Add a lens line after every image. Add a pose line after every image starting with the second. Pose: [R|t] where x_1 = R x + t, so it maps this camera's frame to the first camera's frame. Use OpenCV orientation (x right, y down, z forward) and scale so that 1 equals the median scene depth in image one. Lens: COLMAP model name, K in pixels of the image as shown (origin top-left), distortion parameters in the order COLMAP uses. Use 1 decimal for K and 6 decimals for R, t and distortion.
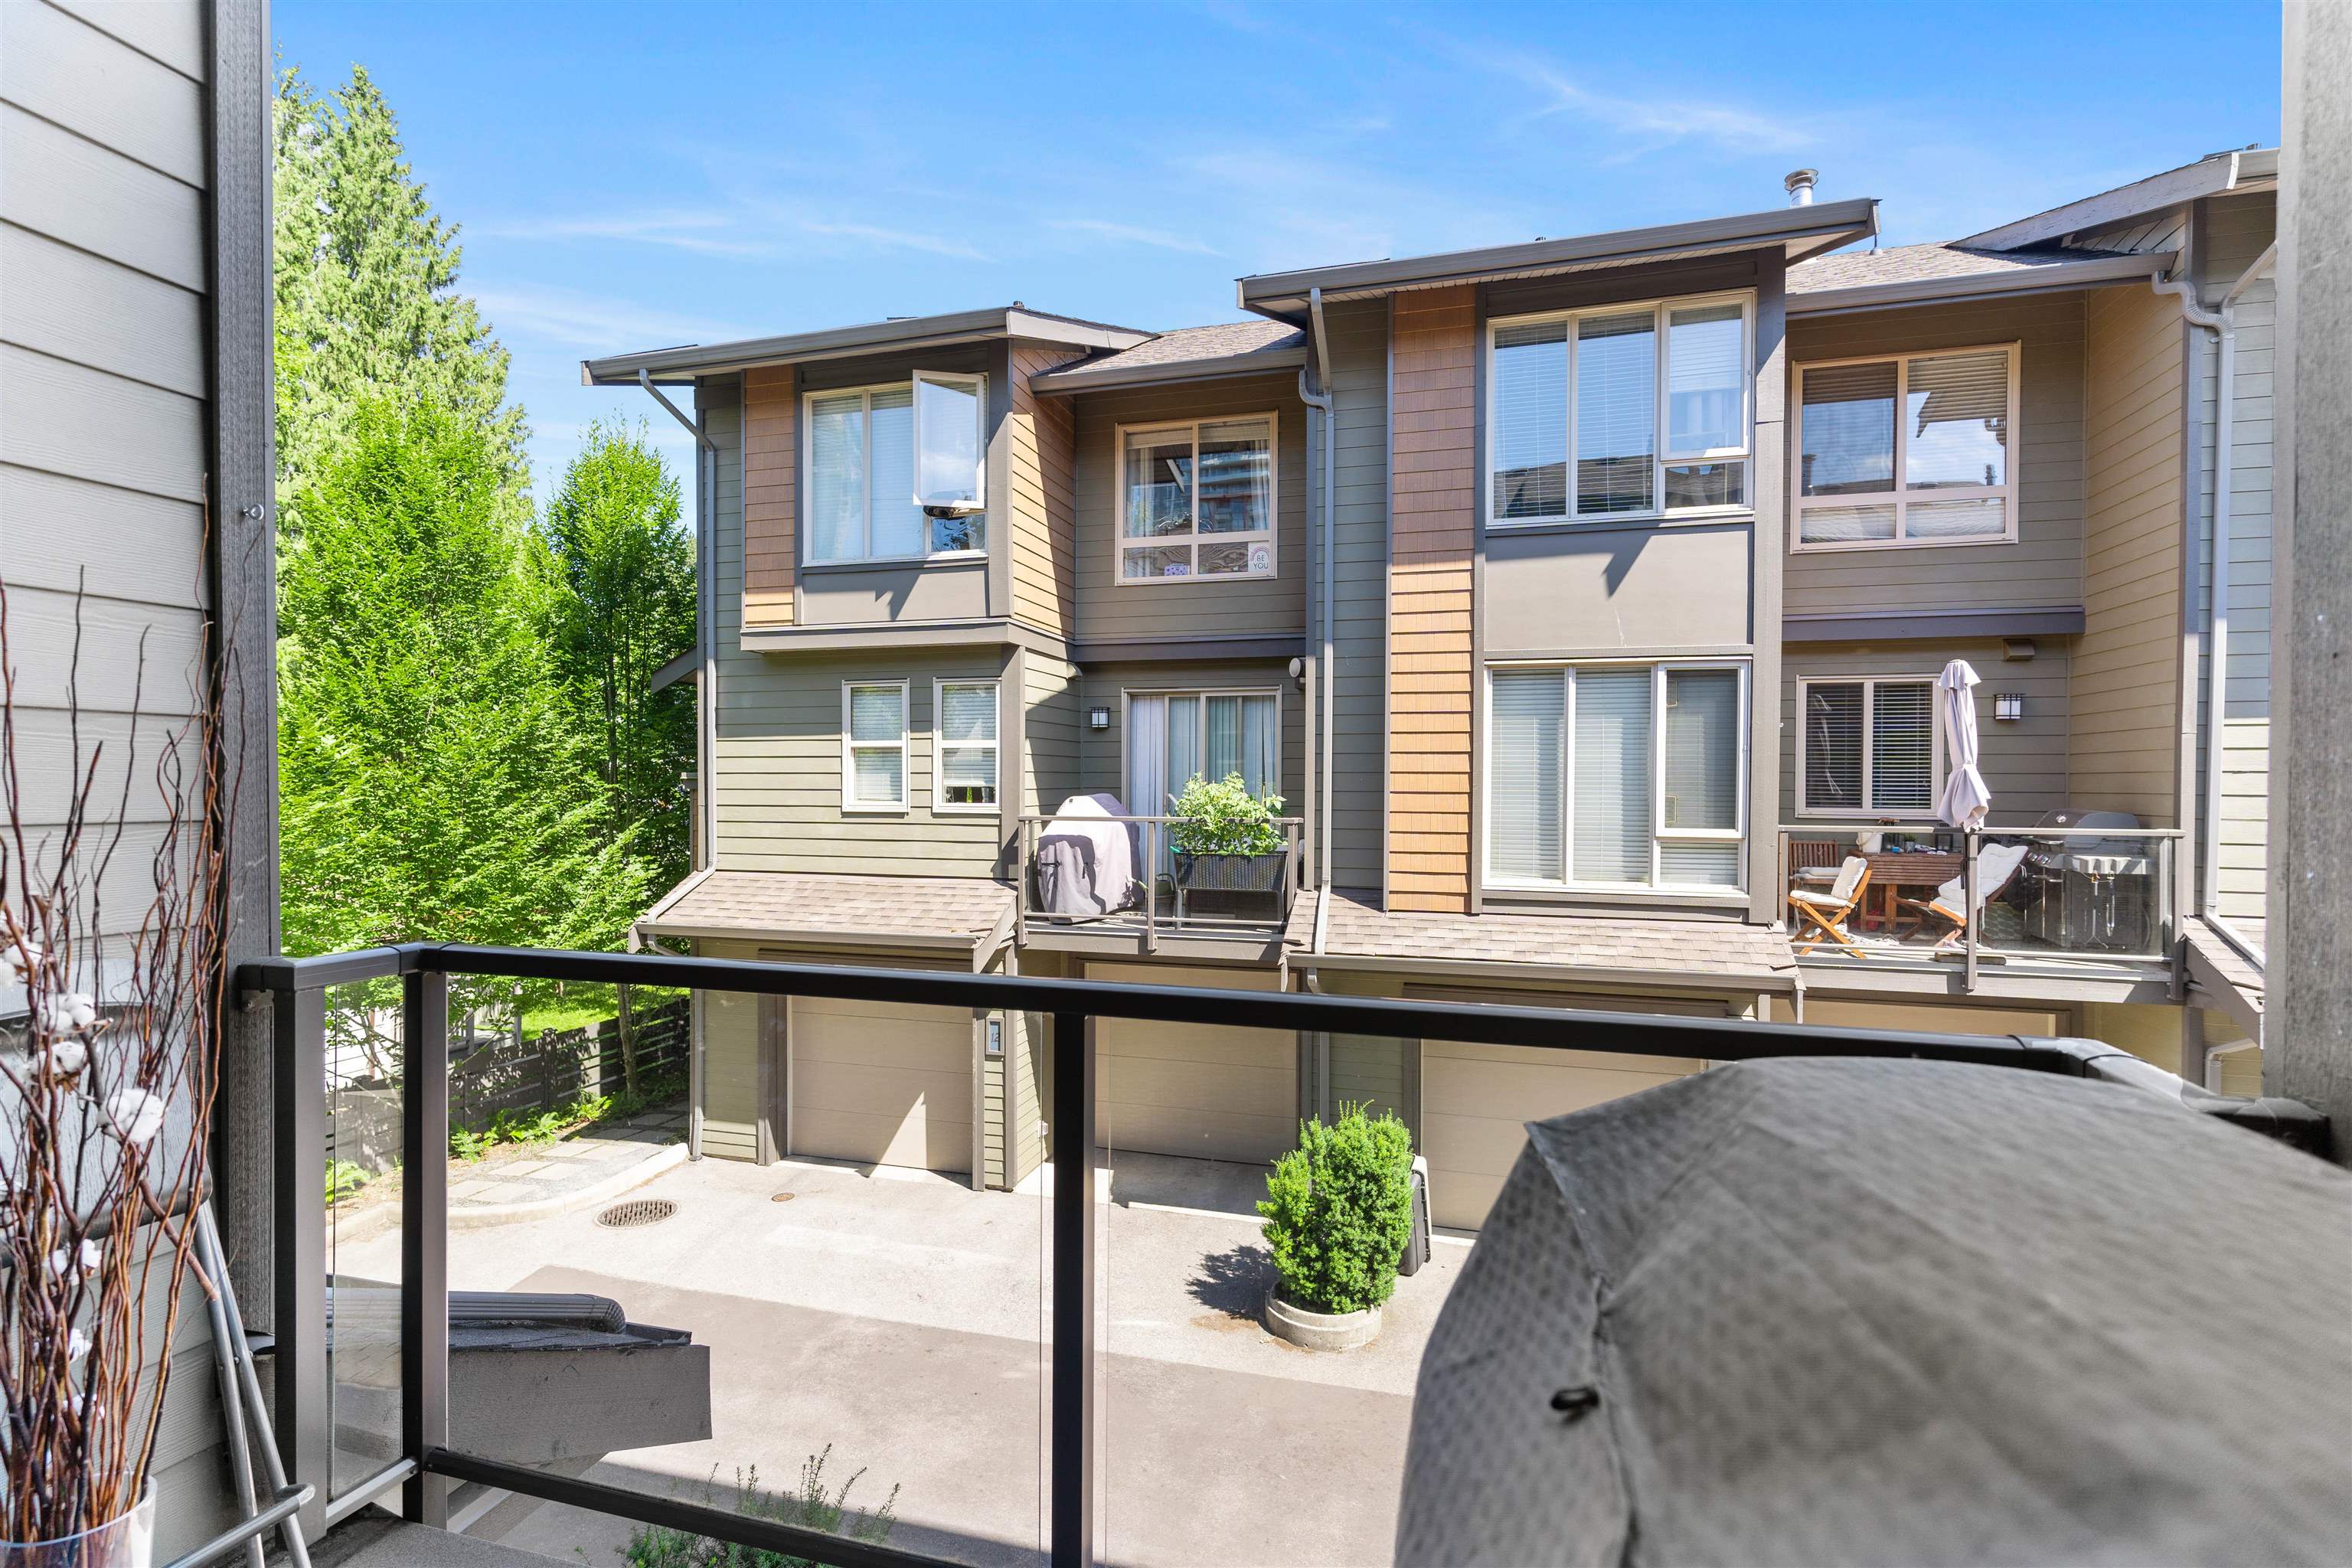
lens RADIAL K [[1125.3, 0, 1157.4], [0, 1125.3, 791.7], [0, 0, 1]] dist [0.005247, -0.002786]
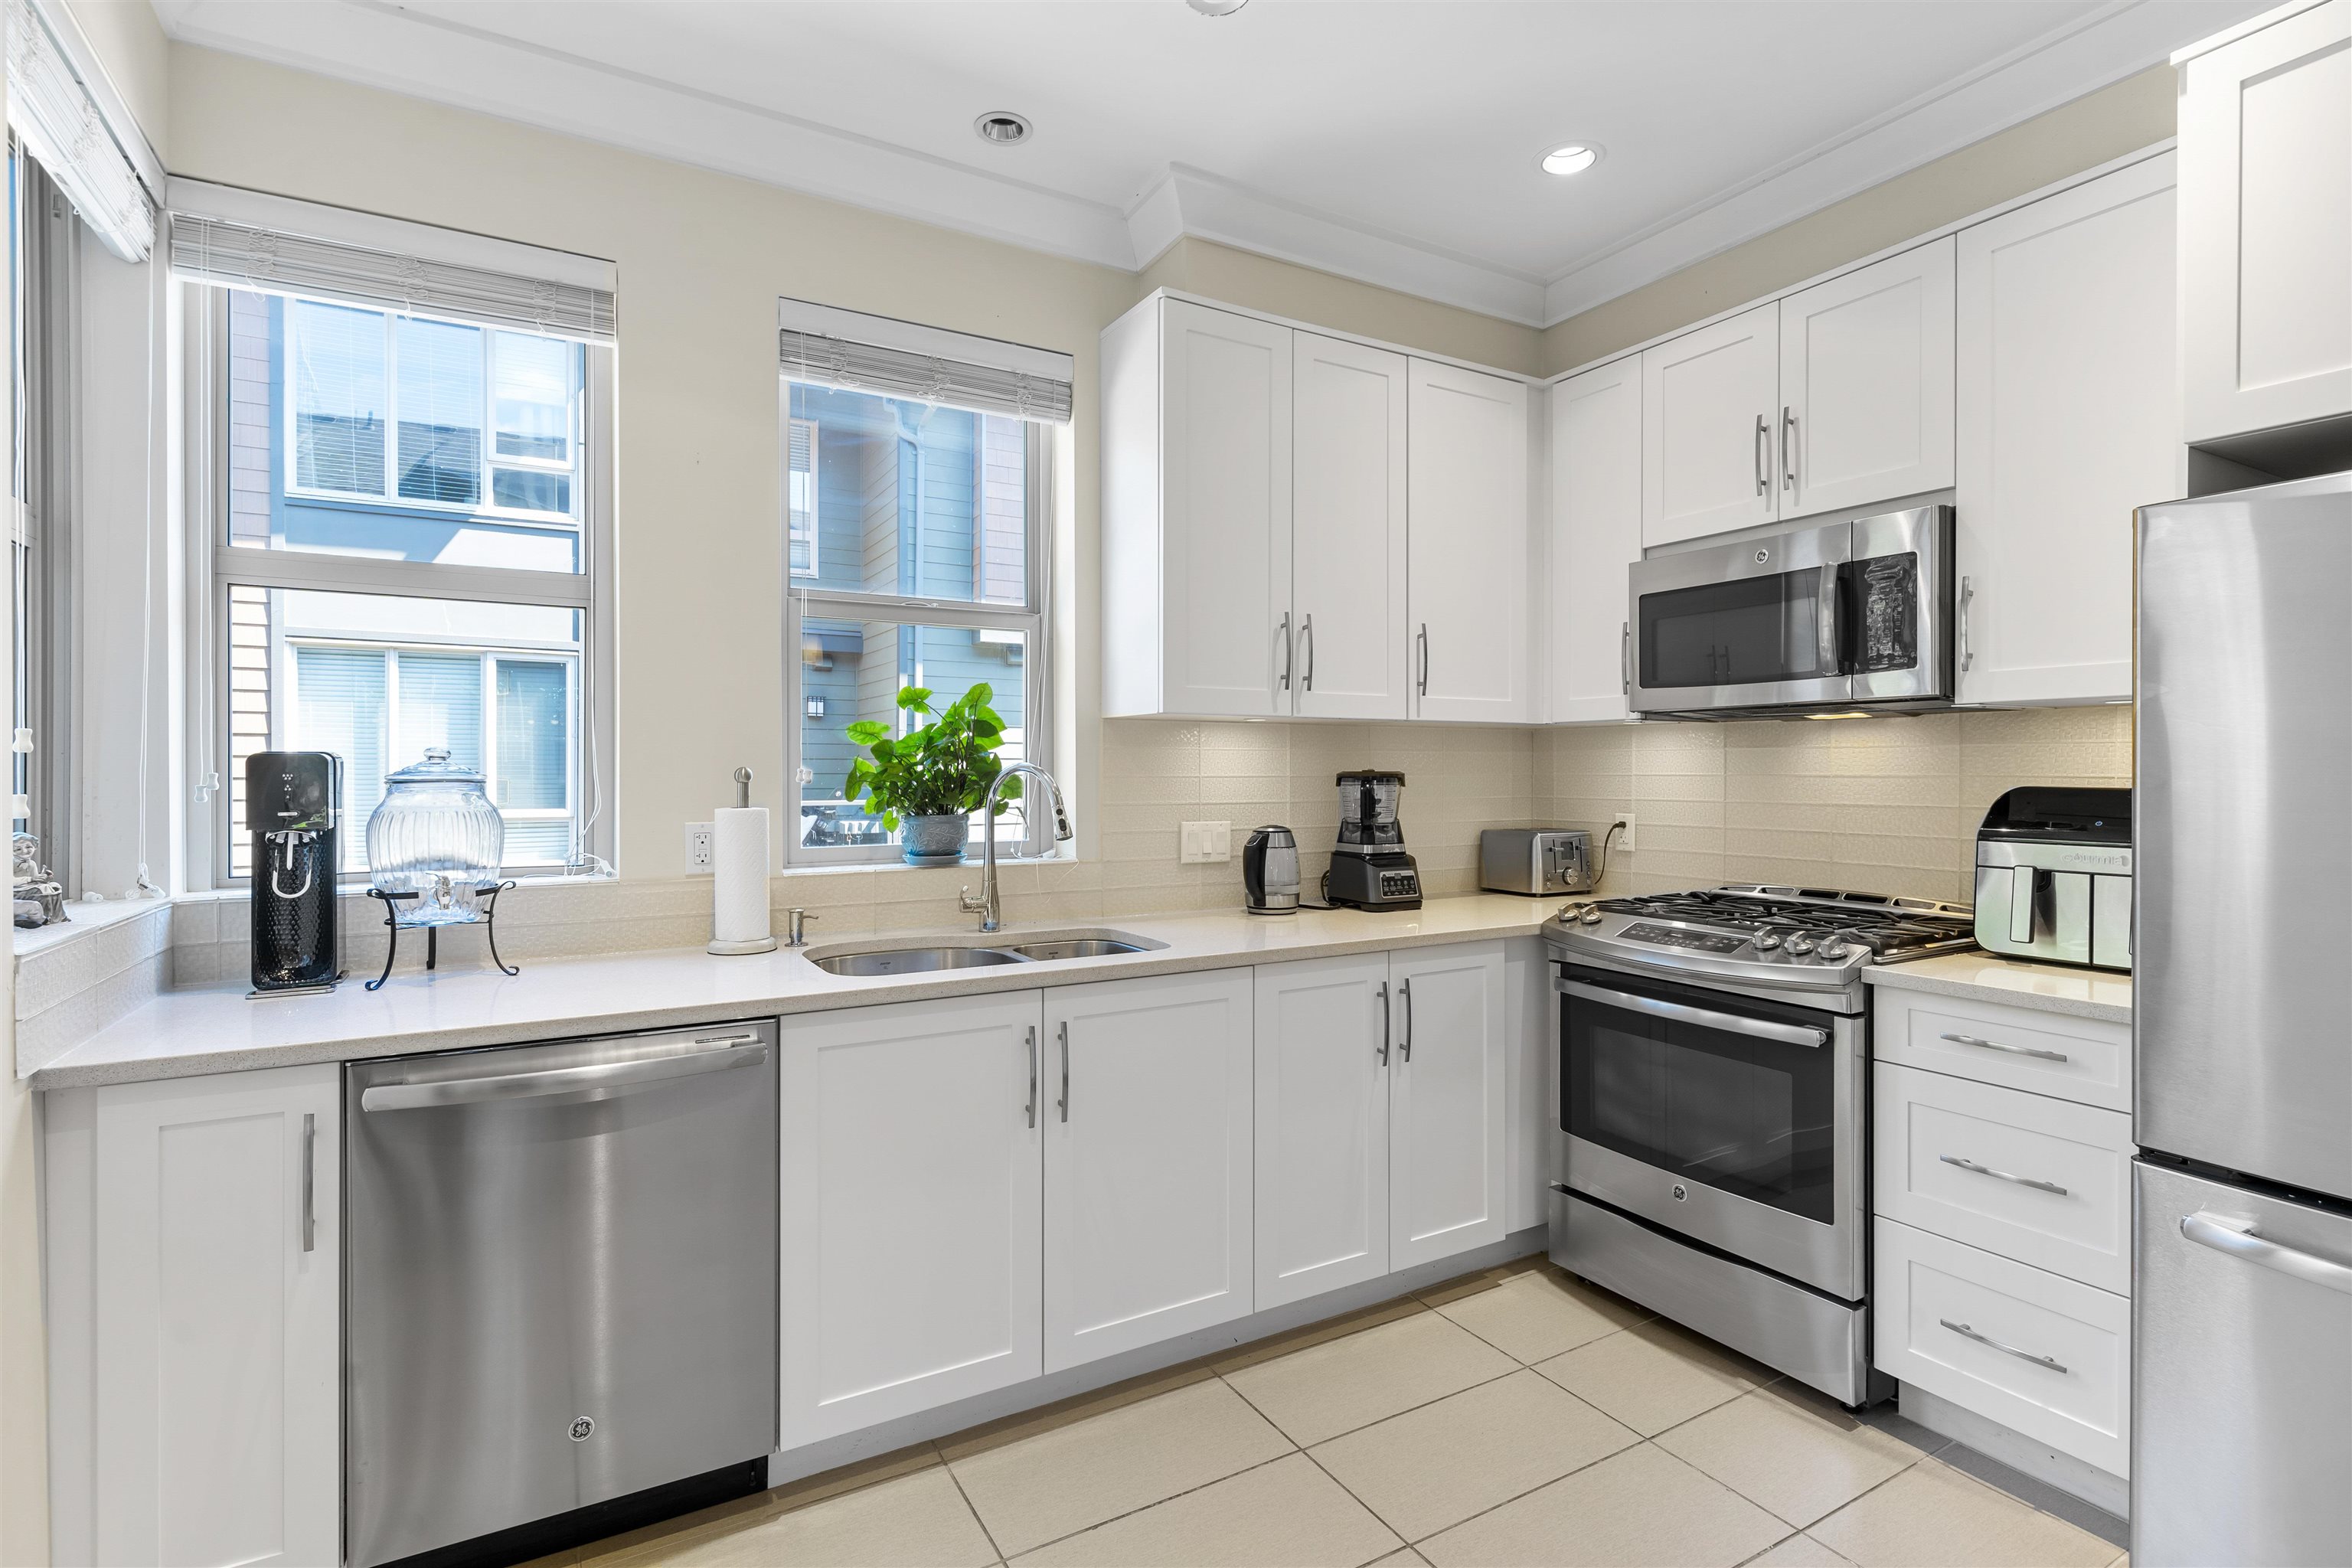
lens RADIAL K [[1125.3, 0, 1165.9], [0, 1125.3, 775.5], [0, 0, 1]] dist [0.005247, -0.002786]
pose [[0.693543, -0.007093, 0.720380, 0.121309], [0.006927, 0.999971, 0.003177, 0.001655], [-0.720382, 0.002787, 0.693572, -0.176603]]
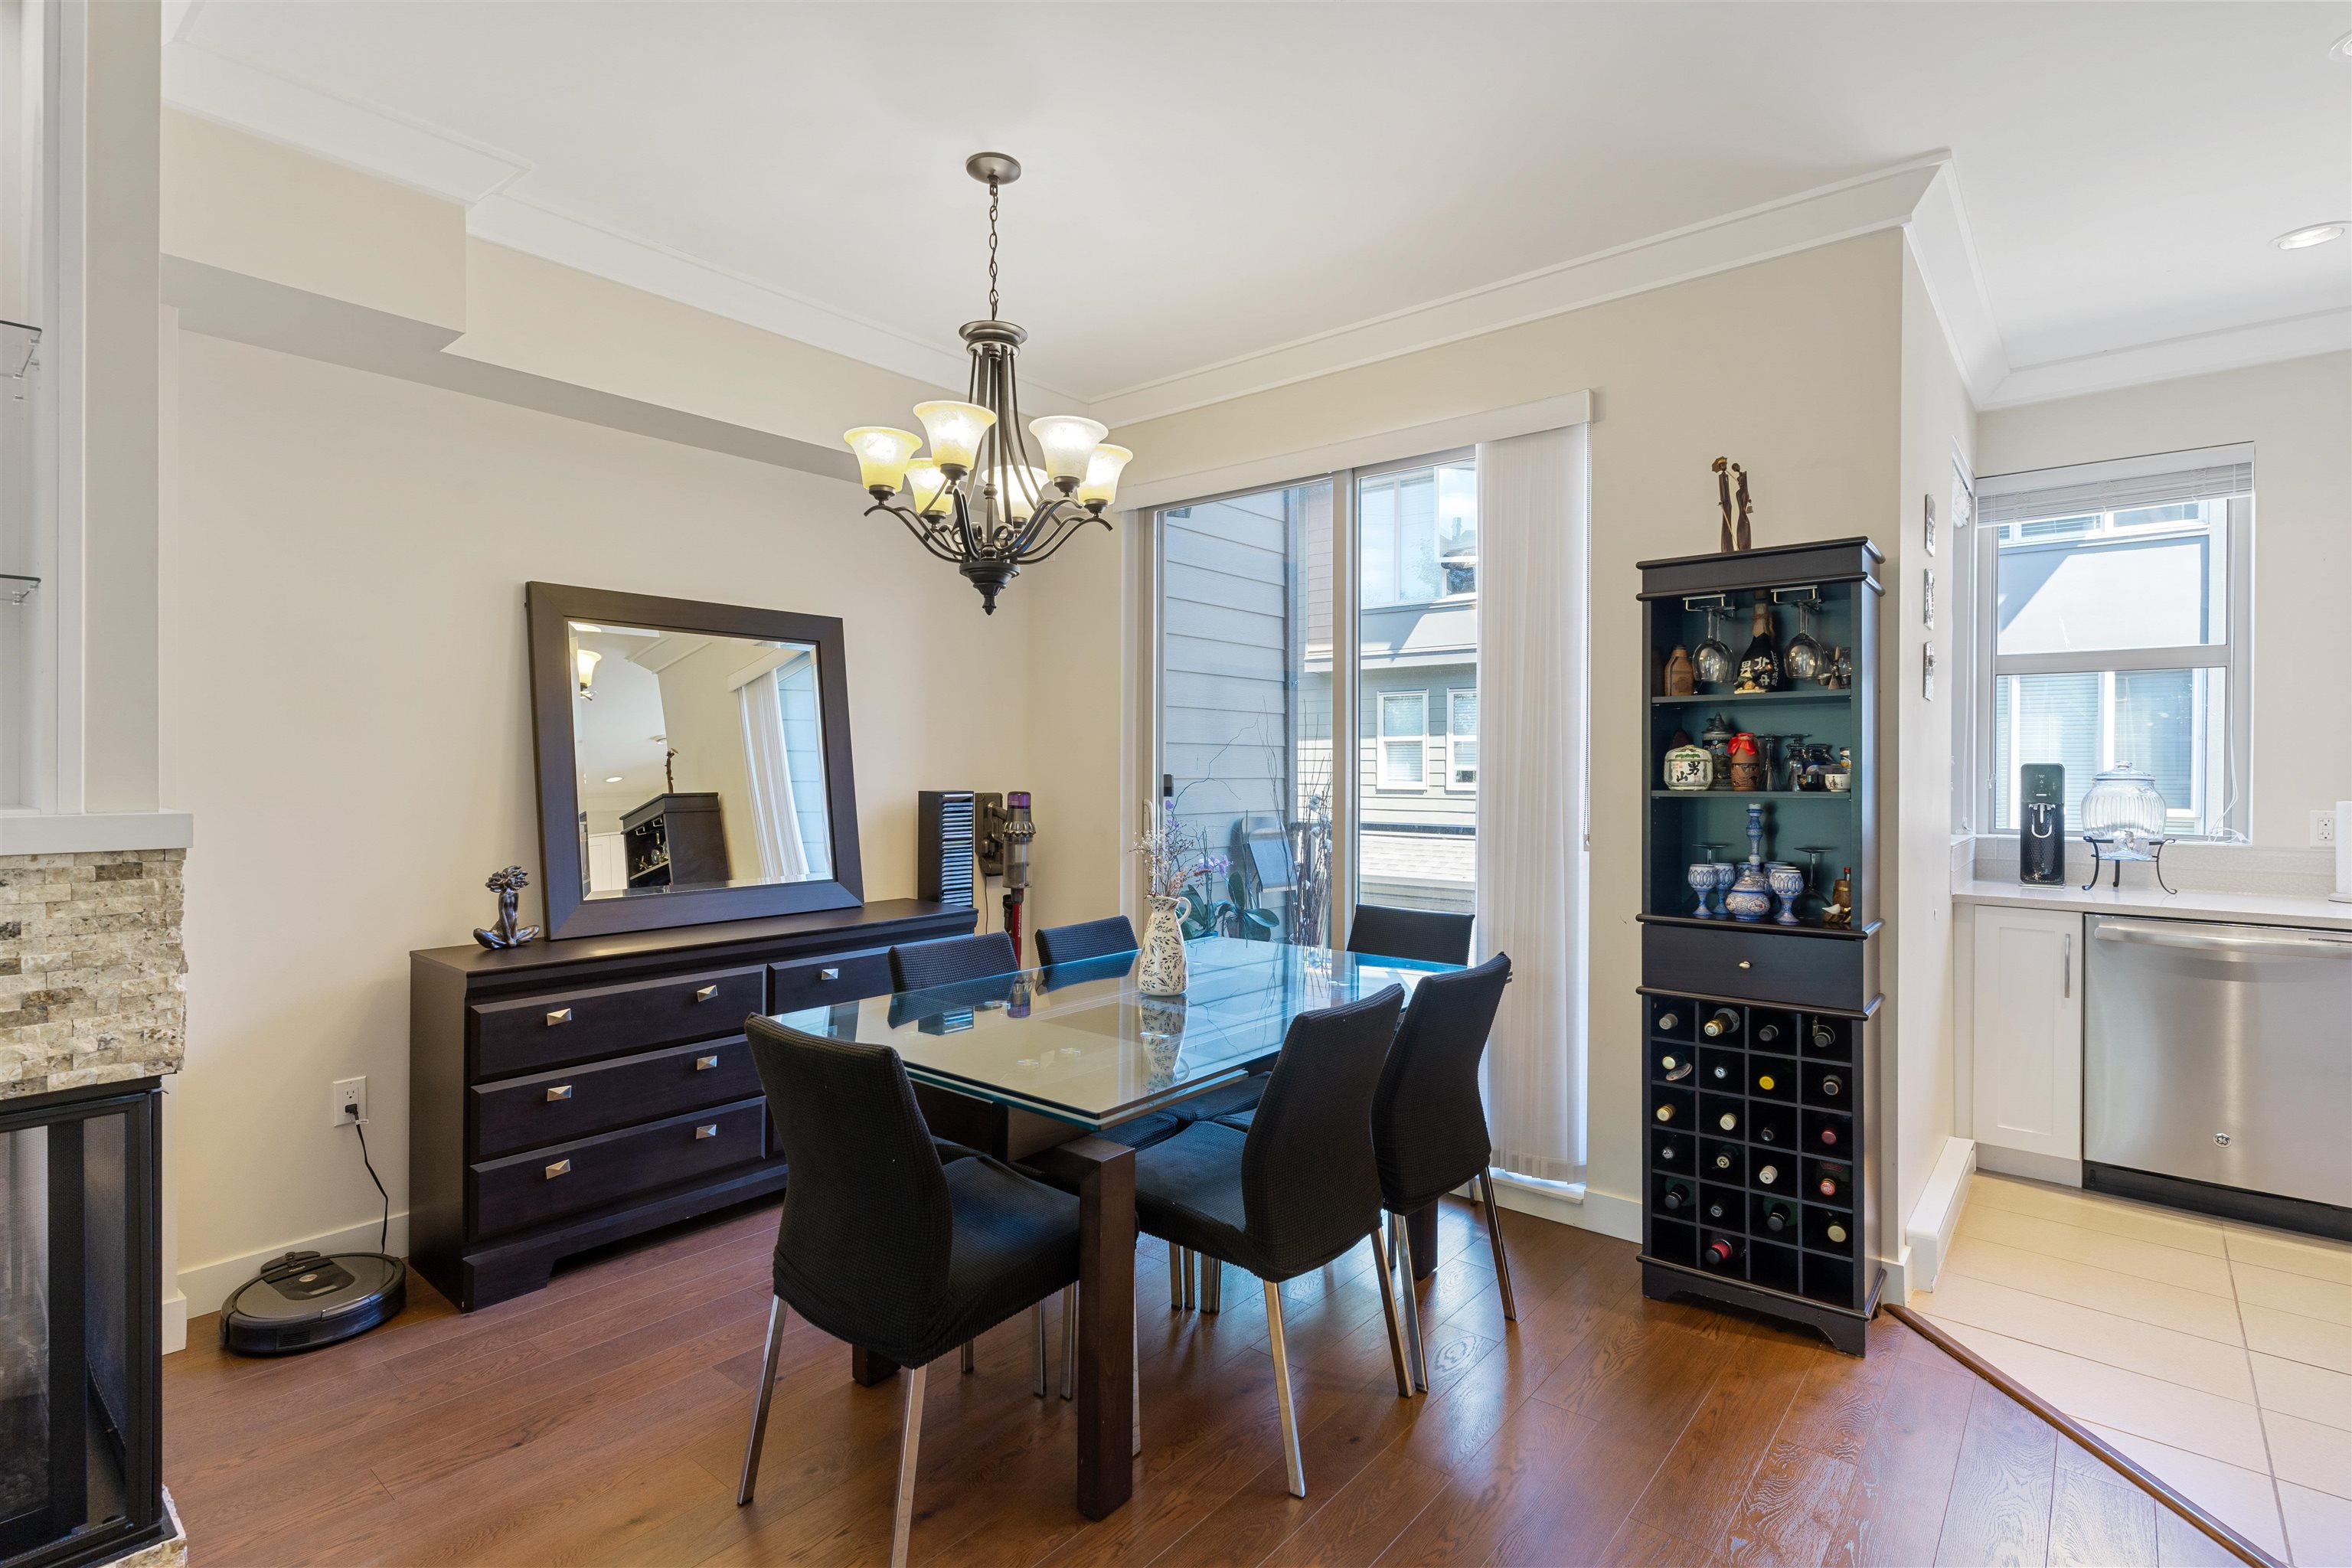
lens RADIAL K [[1125.3, 0, 1161.6], [0, 1125.3, 780.1], [0, 0, 1]] dist [0.005247, -0.002786]
pose [[0.912892, 0.002986, -0.408189, 0.041040], [-0.001338, 0.999990, 0.004324, 0.001469], [0.408198, -0.003402, 0.912887, -0.400929]]
